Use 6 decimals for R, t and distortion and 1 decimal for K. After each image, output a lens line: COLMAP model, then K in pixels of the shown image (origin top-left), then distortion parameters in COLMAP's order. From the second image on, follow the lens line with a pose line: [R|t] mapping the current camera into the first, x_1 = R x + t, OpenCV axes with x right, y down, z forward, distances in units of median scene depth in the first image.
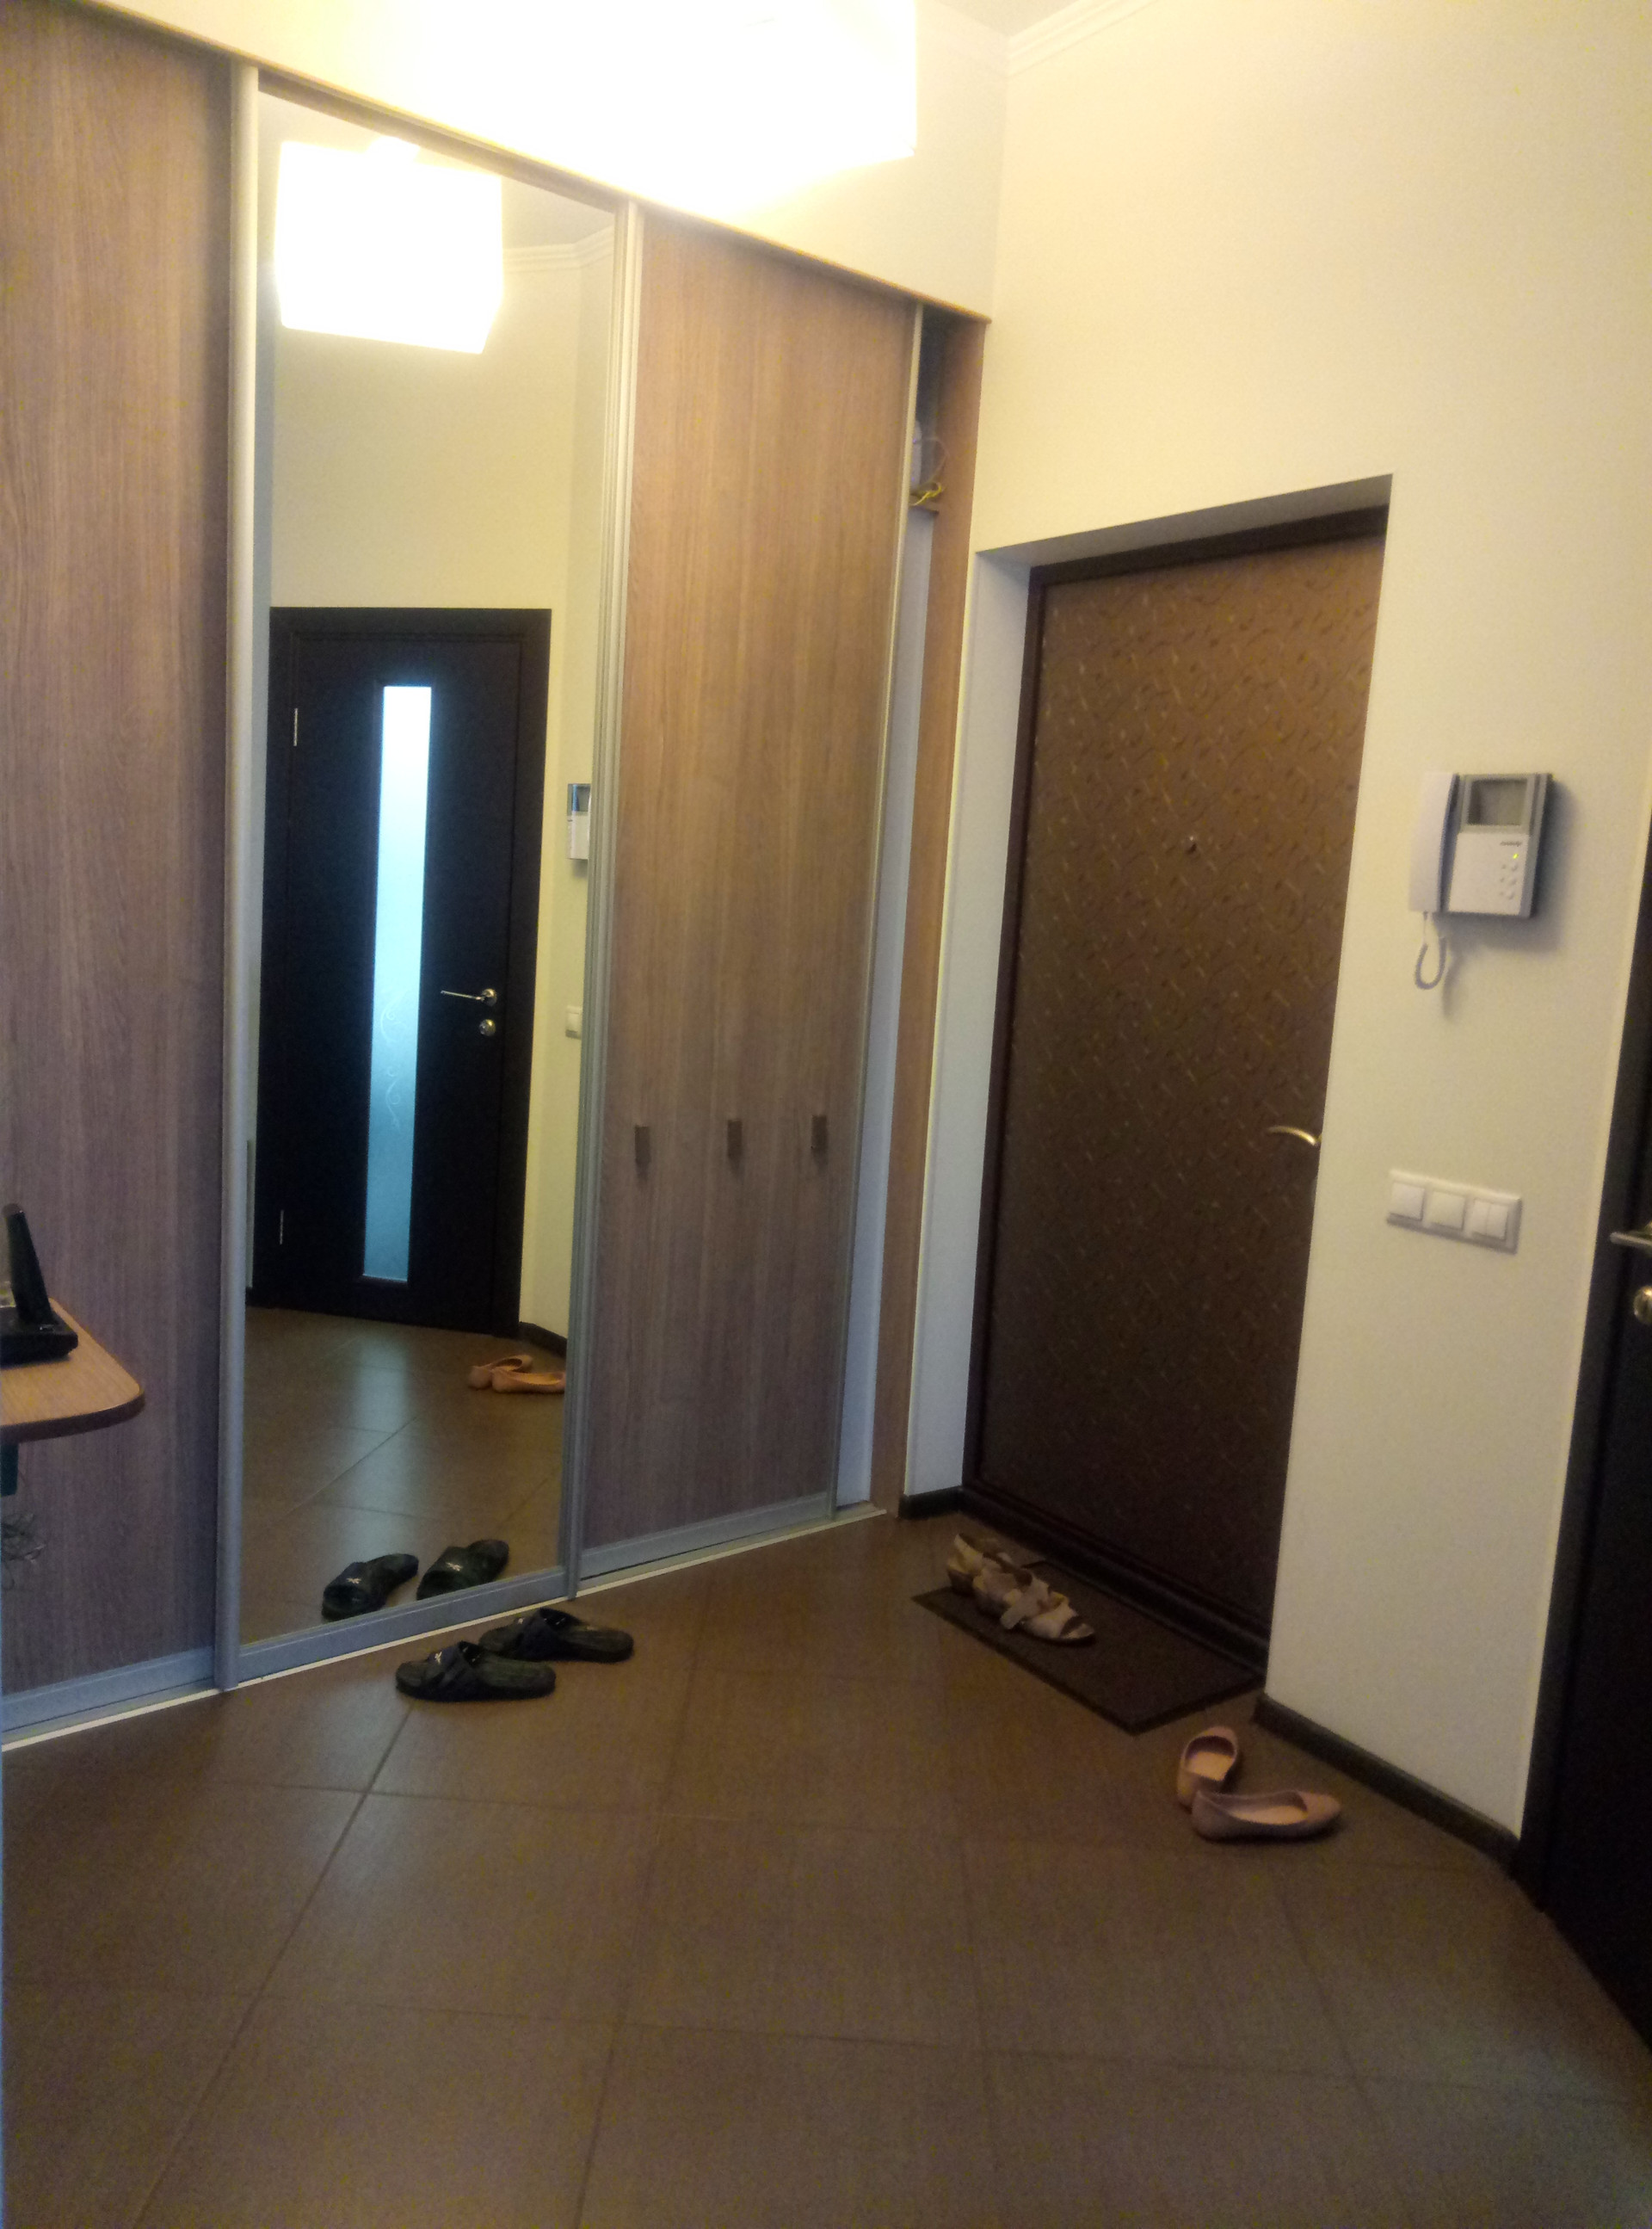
lens RADIAL K [[1609.6, 0, 824.3], [0, 1609.6, 1117.0], [0, 0, 1]] dist [0.037824, -0.021154]
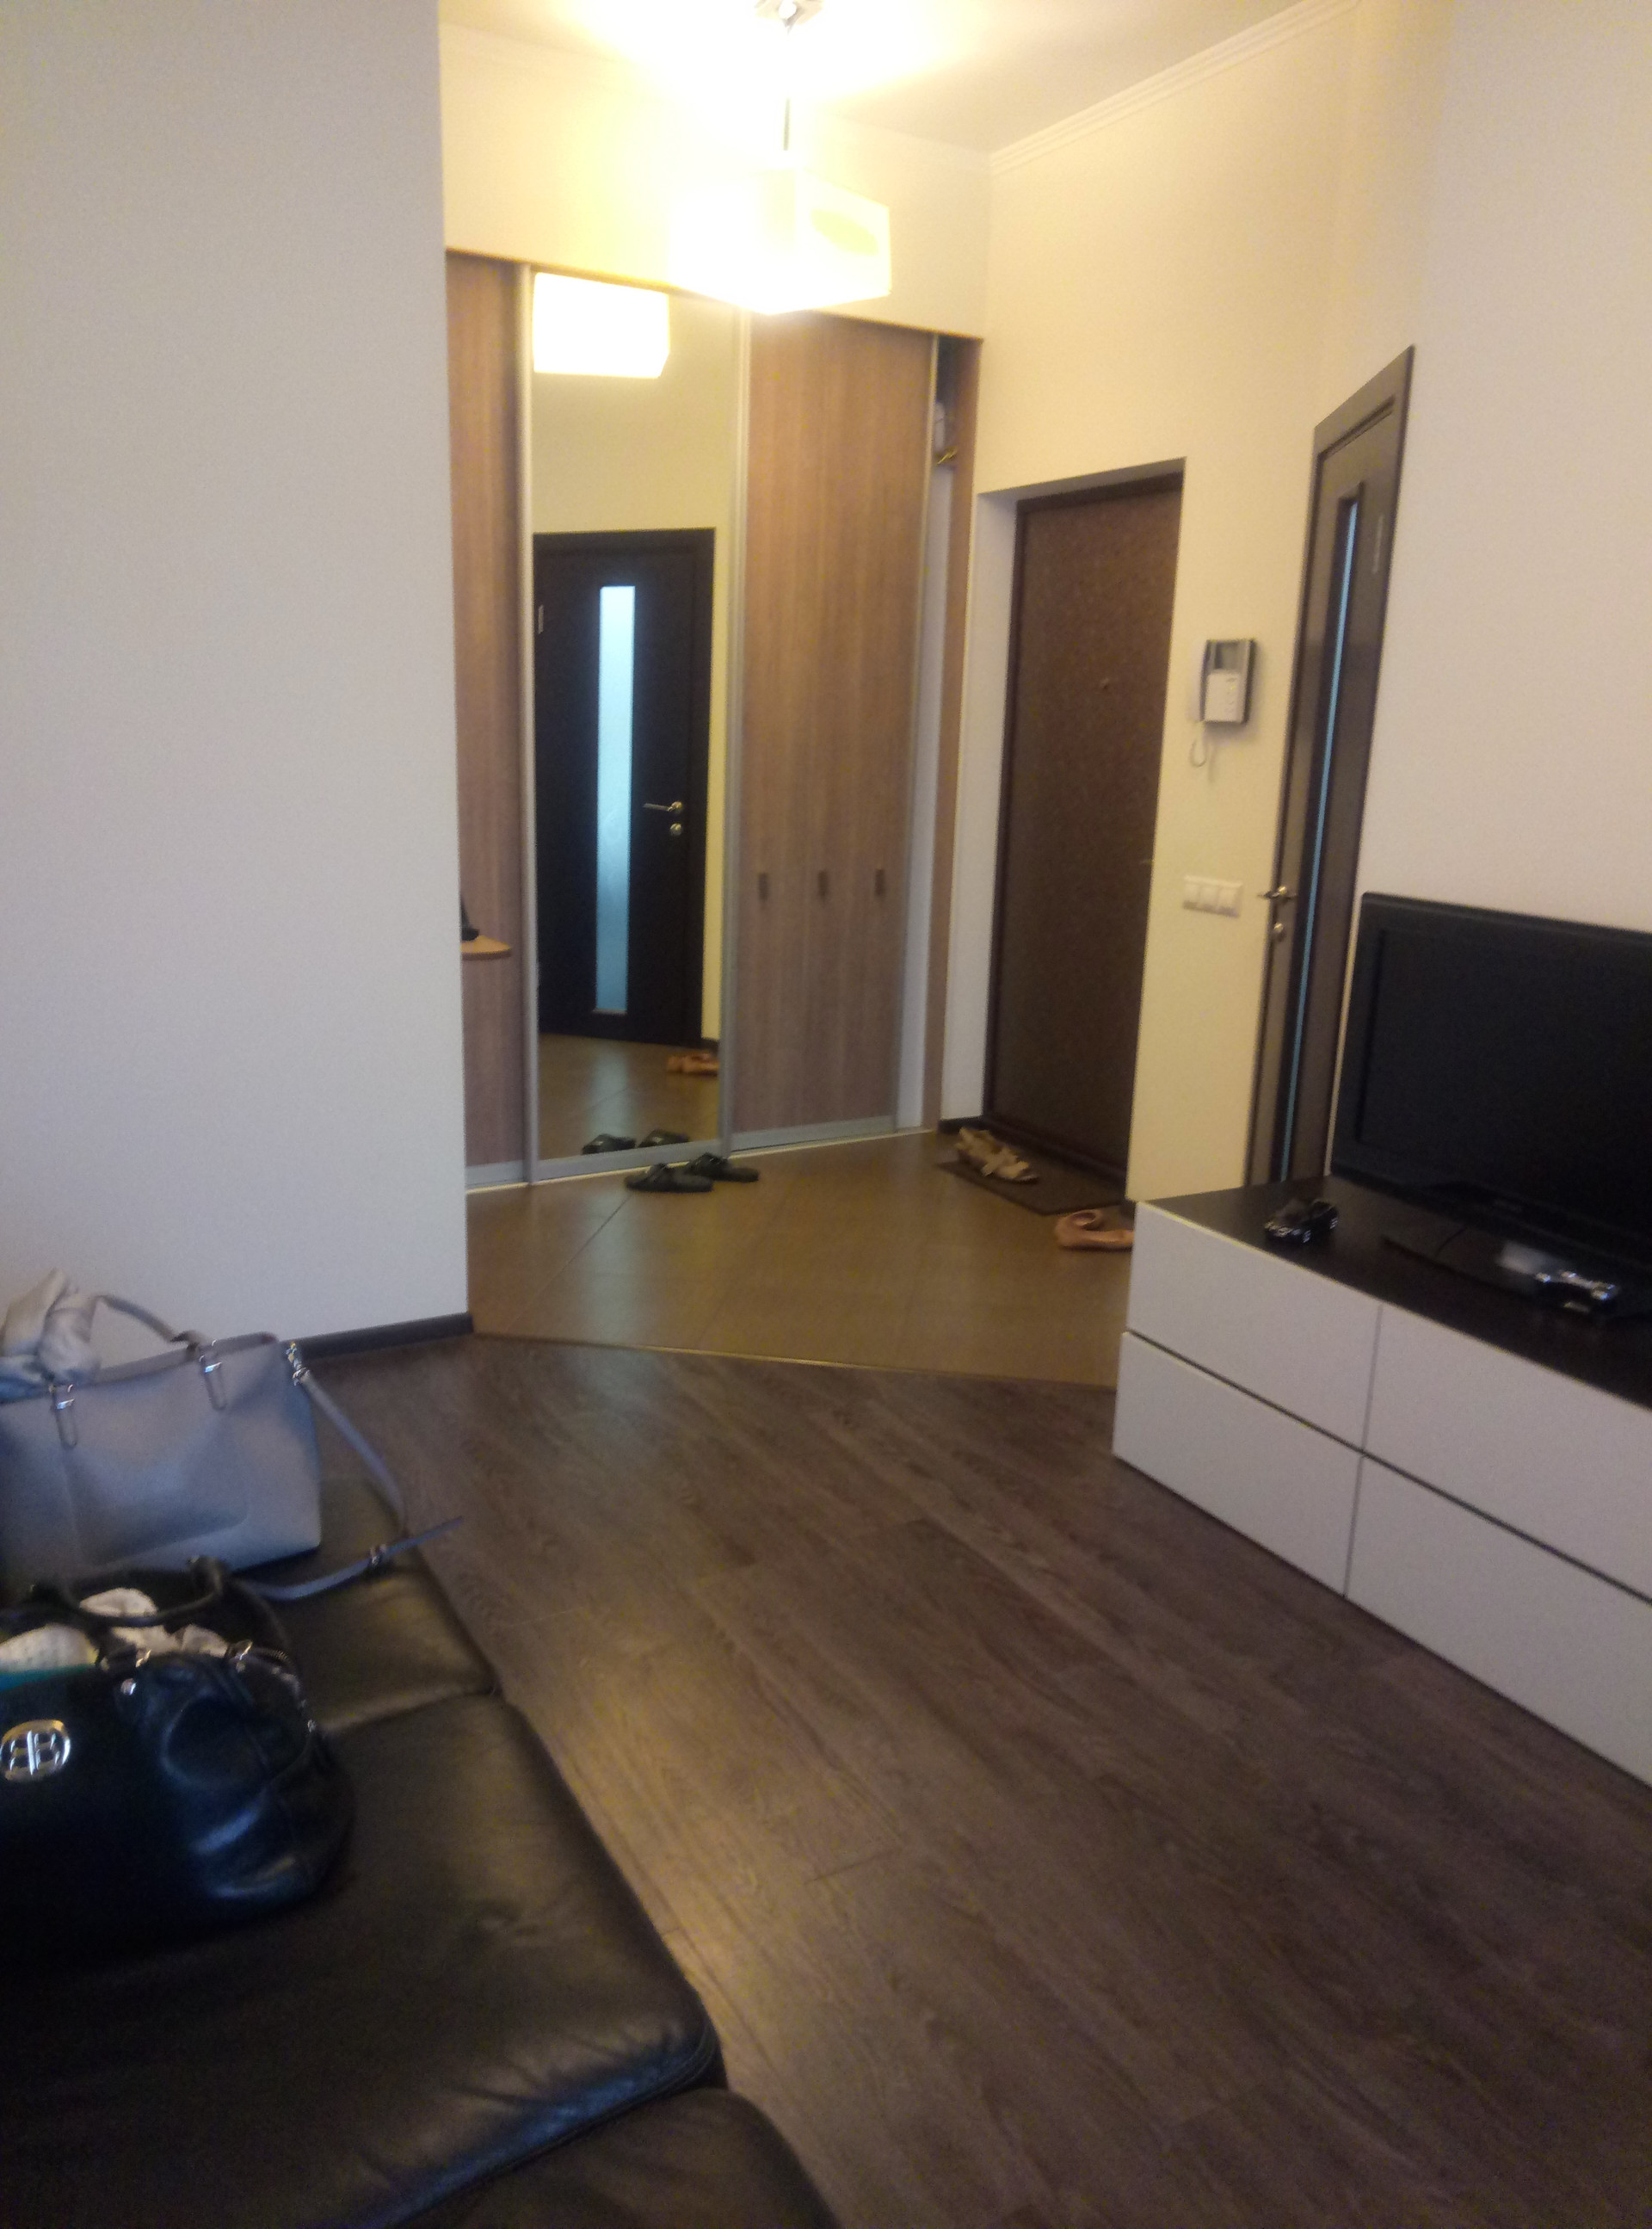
lens RADIAL K [[1609.6, 0, 833.0], [0, 1609.6, 1099.7], [0, 0, 1]] dist [0.037824, -0.021154]
pose [[0.992216, -0.000733, -0.124527, 0.153817], [0.010720, 0.996773, 0.079548, 0.102117], [0.124067, -0.080263, 0.989022, -0.596743]]
